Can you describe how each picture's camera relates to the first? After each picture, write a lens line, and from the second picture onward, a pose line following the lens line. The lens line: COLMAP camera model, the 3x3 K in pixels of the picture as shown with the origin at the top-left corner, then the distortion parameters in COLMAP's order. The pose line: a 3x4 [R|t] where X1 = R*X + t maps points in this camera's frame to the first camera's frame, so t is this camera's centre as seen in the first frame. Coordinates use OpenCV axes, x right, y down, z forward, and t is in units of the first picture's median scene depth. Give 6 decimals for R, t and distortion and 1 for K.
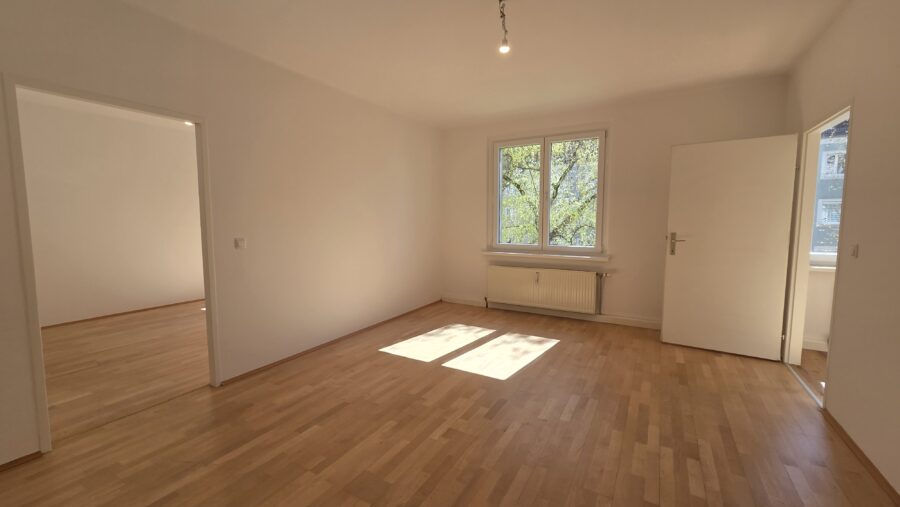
lens RADIAL K [[371.9, 0, 447.3], [0, 371.9, 250.6], [0, 0, 1]] dist [0.012639, -0.000672]
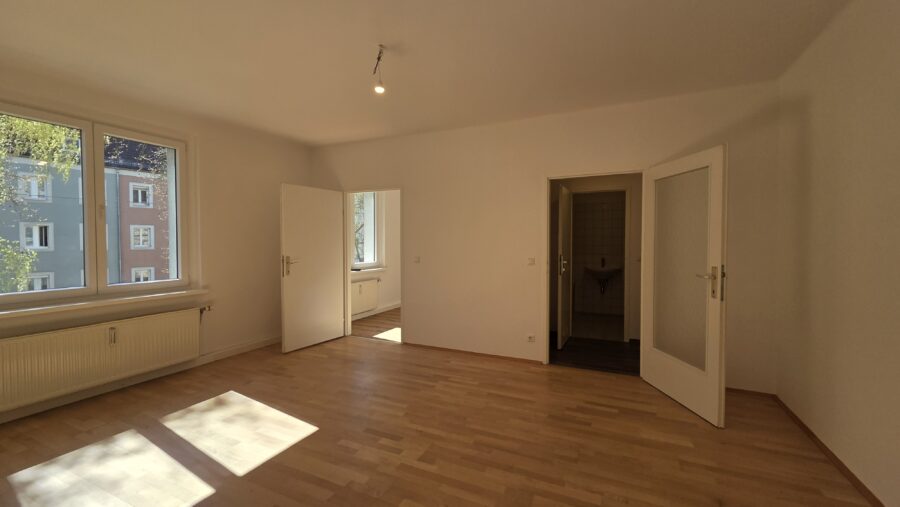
lens RADIAL K [[371.9, 0, 449.6], [0, 371.9, 251.3], [0, 0, 1]] dist [0.012639, -0.000672]
pose [[-0.083695, -0.032099, 0.995974, -0.509417], [0.084624, 0.995642, 0.039200, -0.056836], [-0.992892, 0.087564, -0.080613, 0.496775]]
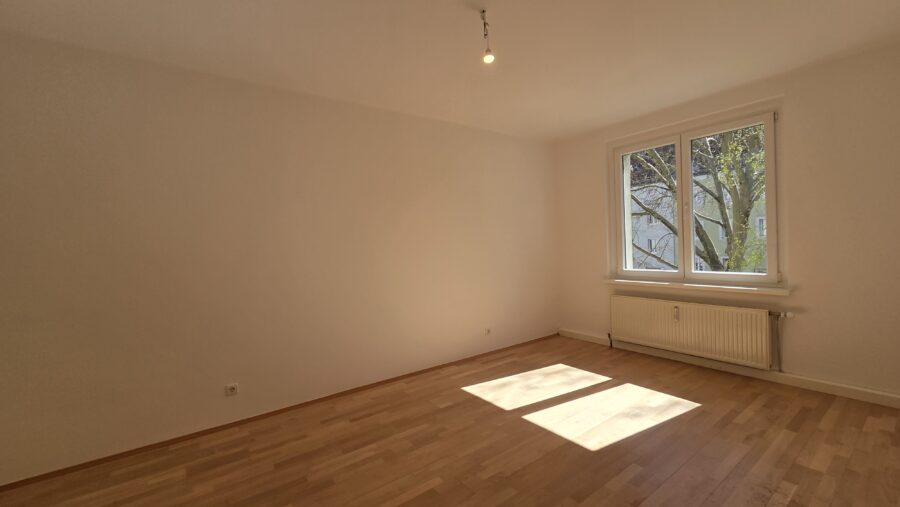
lens RADIAL K [[371.9, 0, 446.5], [0, 371.9, 250.4], [0, 0, 1]] dist [0.012639, -0.000672]
pose [[0.904166, -0.033957, -0.425829, 0.159048], [0.014401, 0.998692, -0.049061, -0.030876], [0.426938, 0.038227, 0.903473, 0.091254]]
